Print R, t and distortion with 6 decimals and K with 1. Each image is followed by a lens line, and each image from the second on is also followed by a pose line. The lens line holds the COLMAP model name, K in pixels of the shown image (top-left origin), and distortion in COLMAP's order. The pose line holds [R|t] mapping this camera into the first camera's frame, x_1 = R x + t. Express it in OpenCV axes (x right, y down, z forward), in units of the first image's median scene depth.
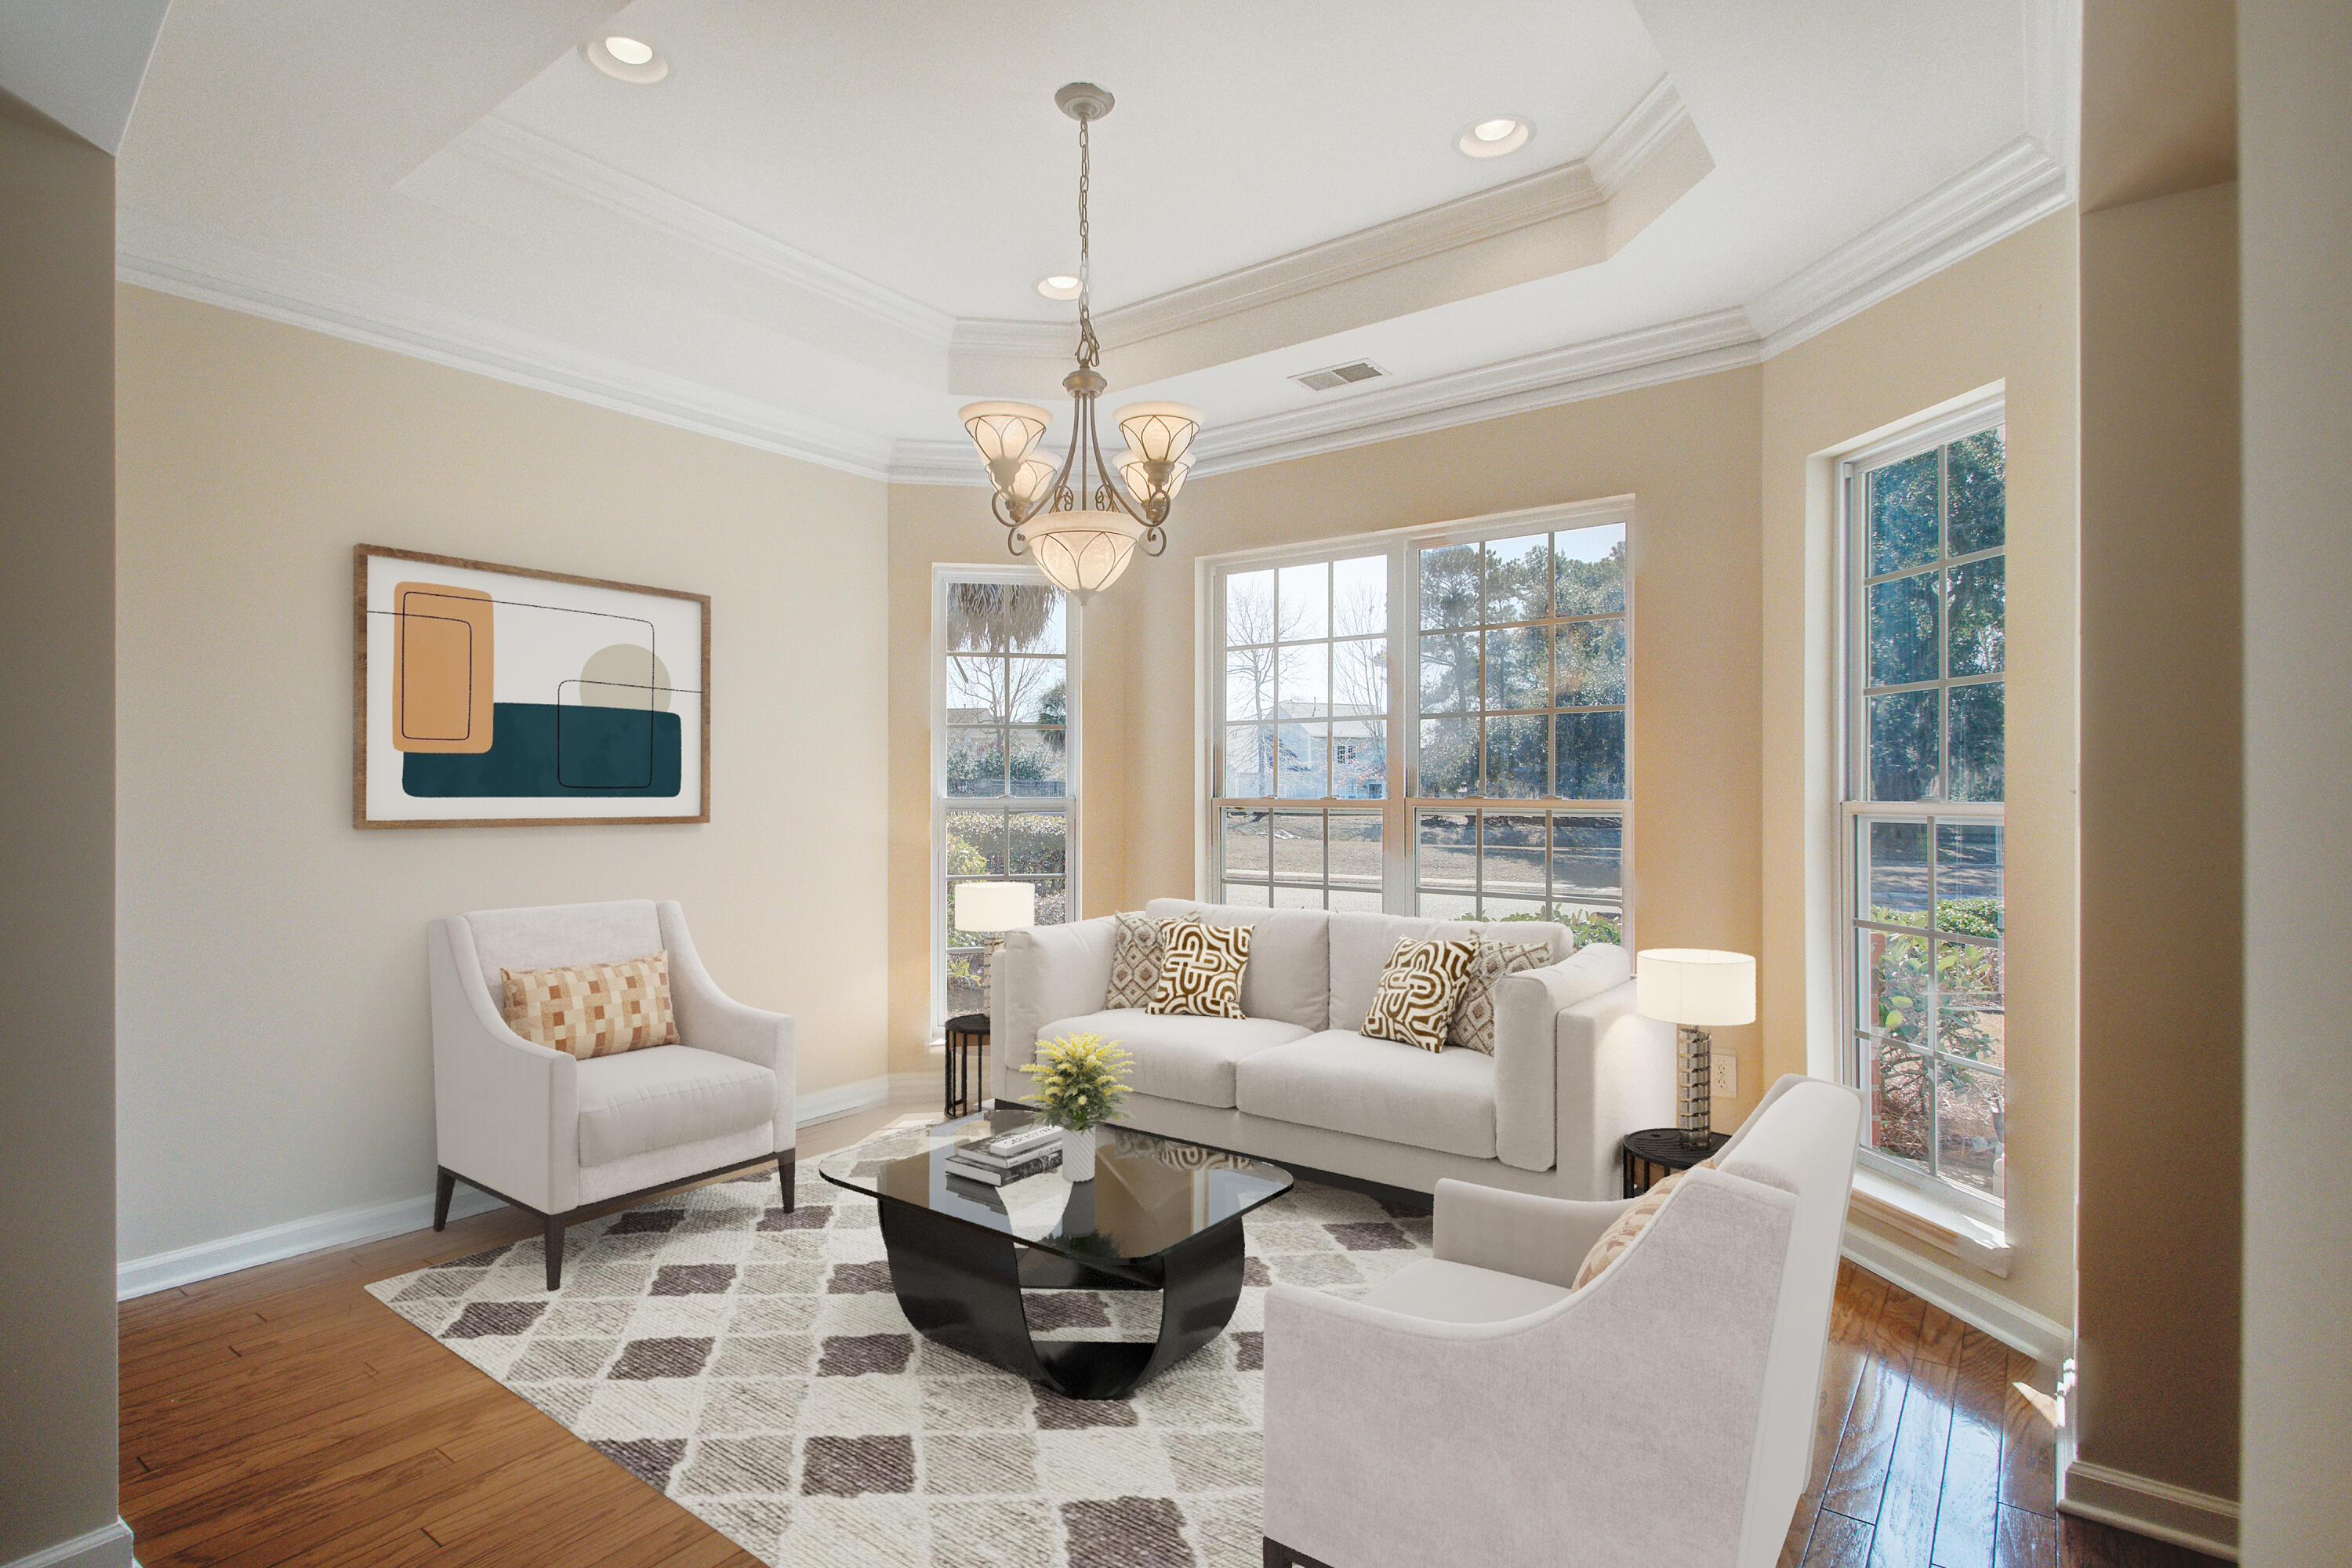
lens RADIAL K [[1155.4, 0, 1178.1], [0, 1155.4, 789.7], [0, 0, 1]] dist [0.002836, 0.000126]
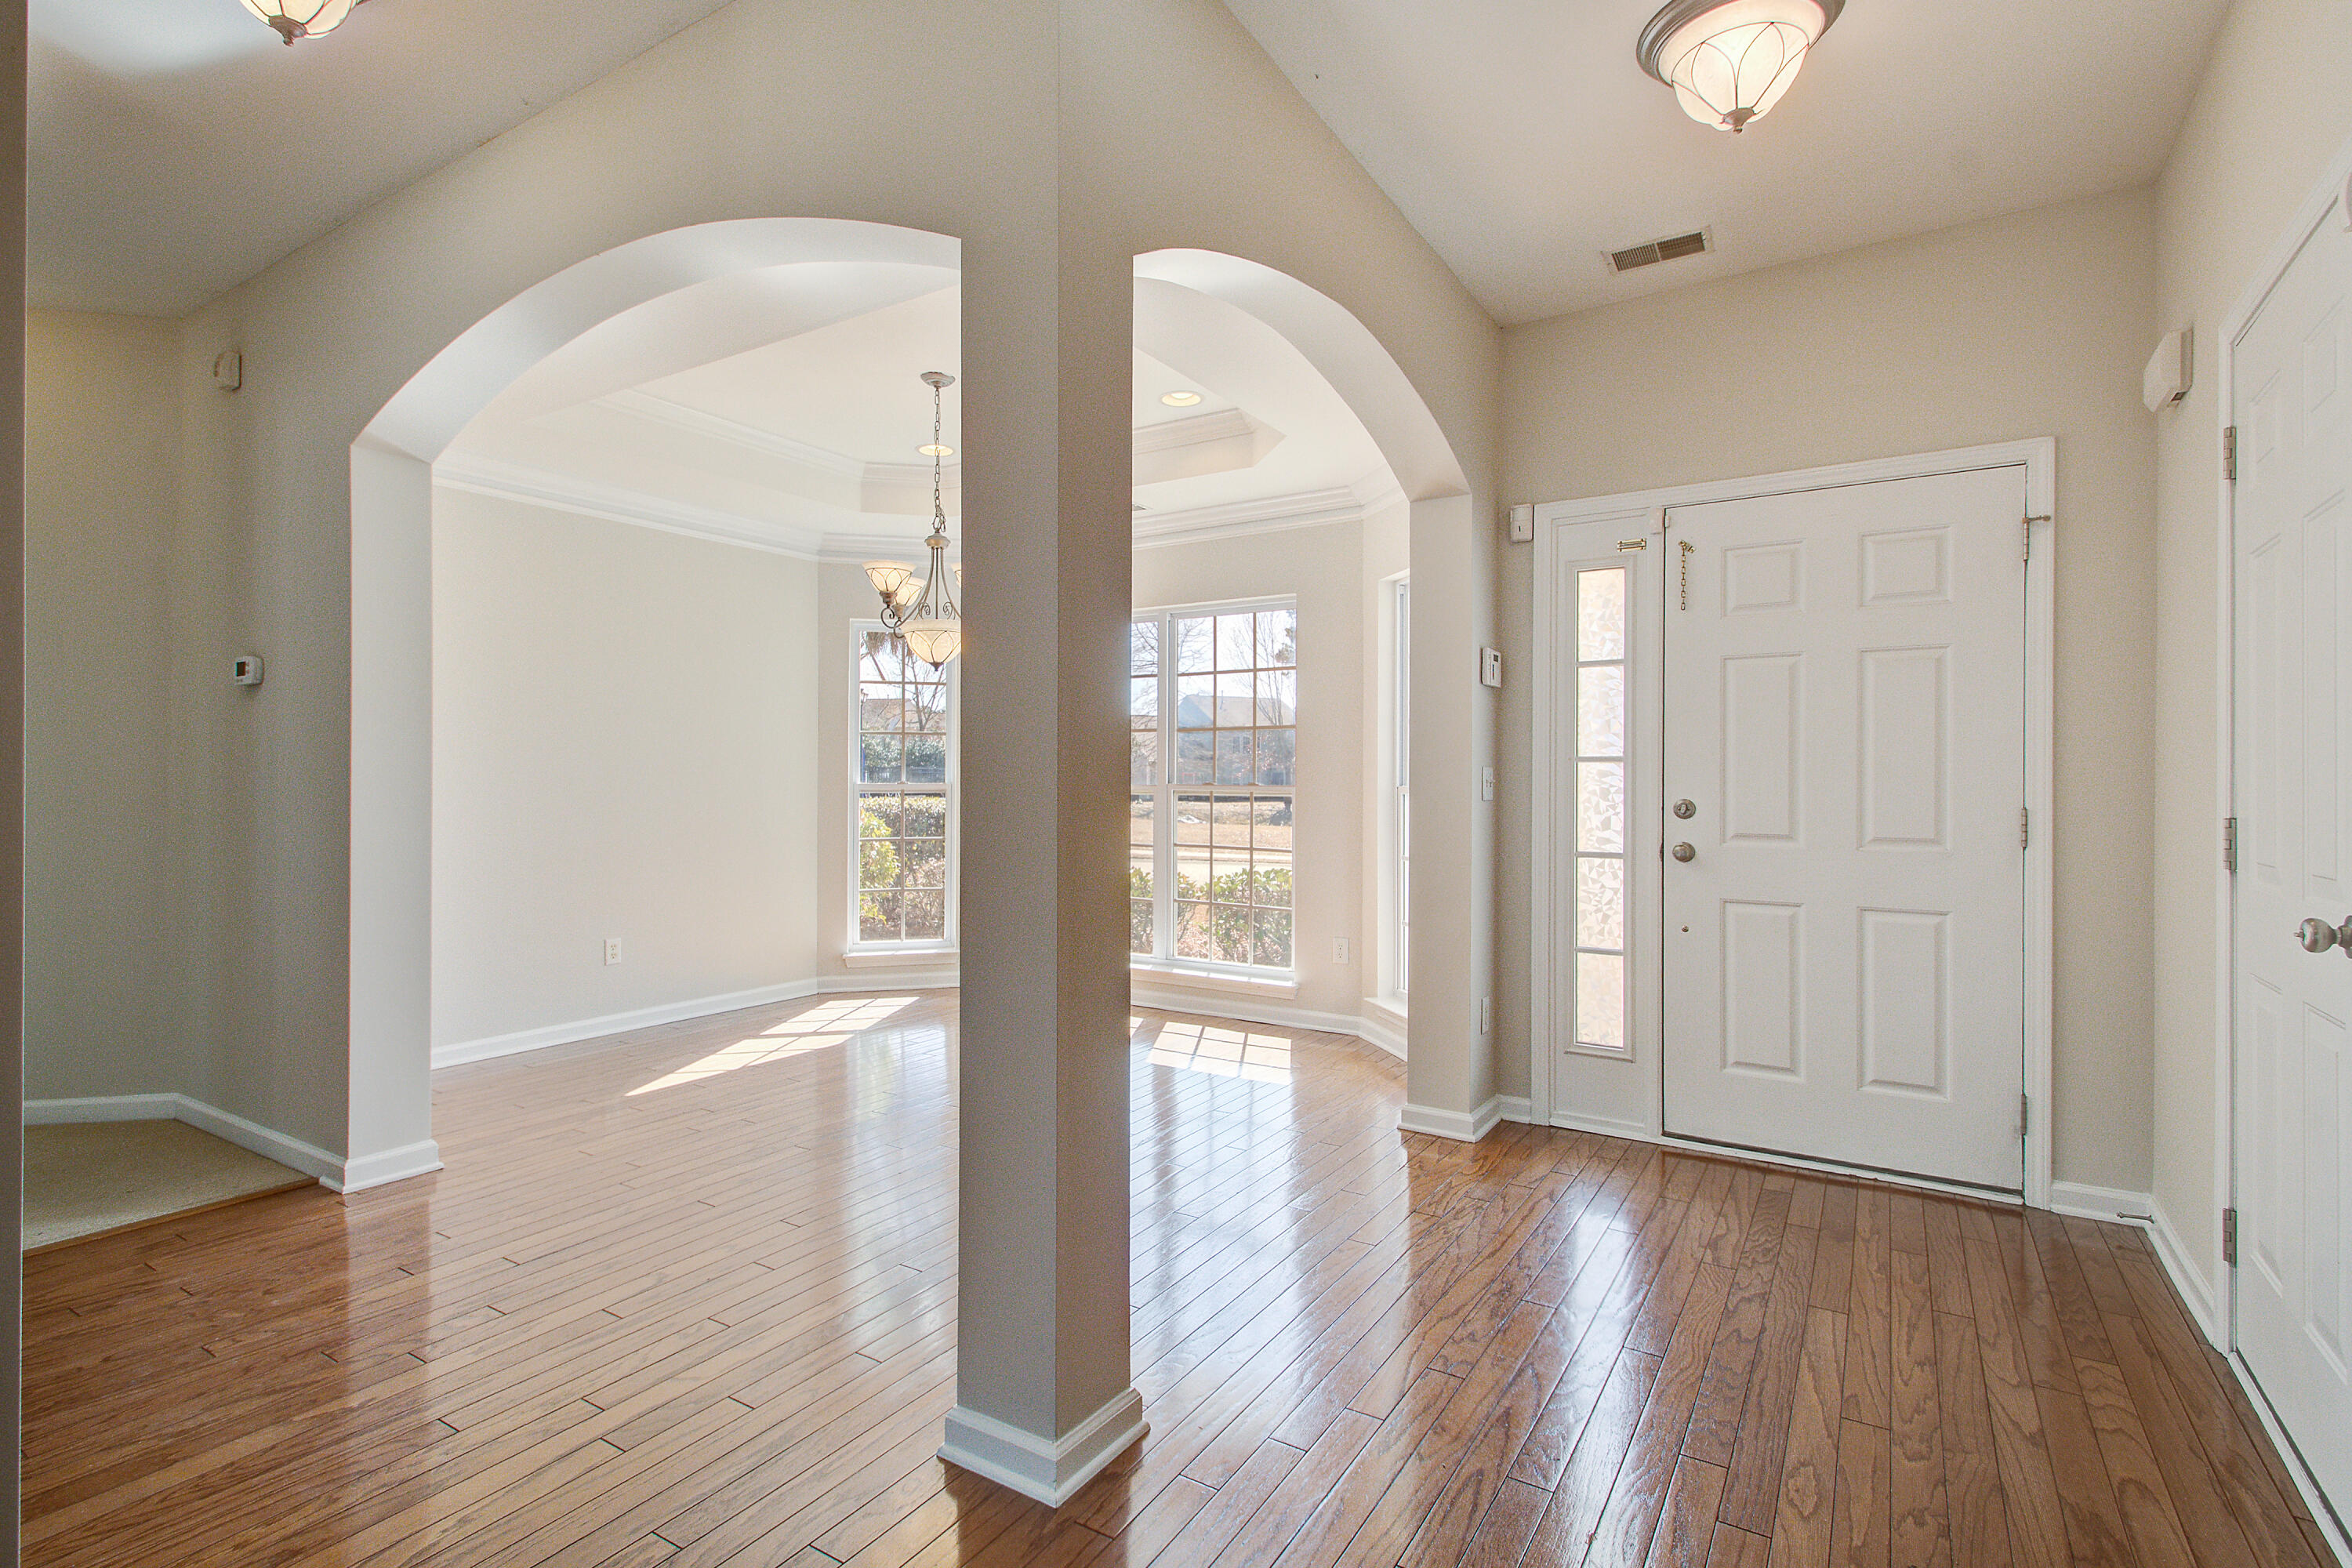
lens RADIAL K [[1114.3, 0, 1174.6], [0, 1114.3, 779.5], [0, 0, 1]] dist [0.001226, -0.000337]
pose [[0.997630, 0.002374, 0.068770, 0.149108], [-0.002507, 0.999995, 0.001858, -0.002163], [-0.068765, -0.002026, 0.997631, -0.639605]]
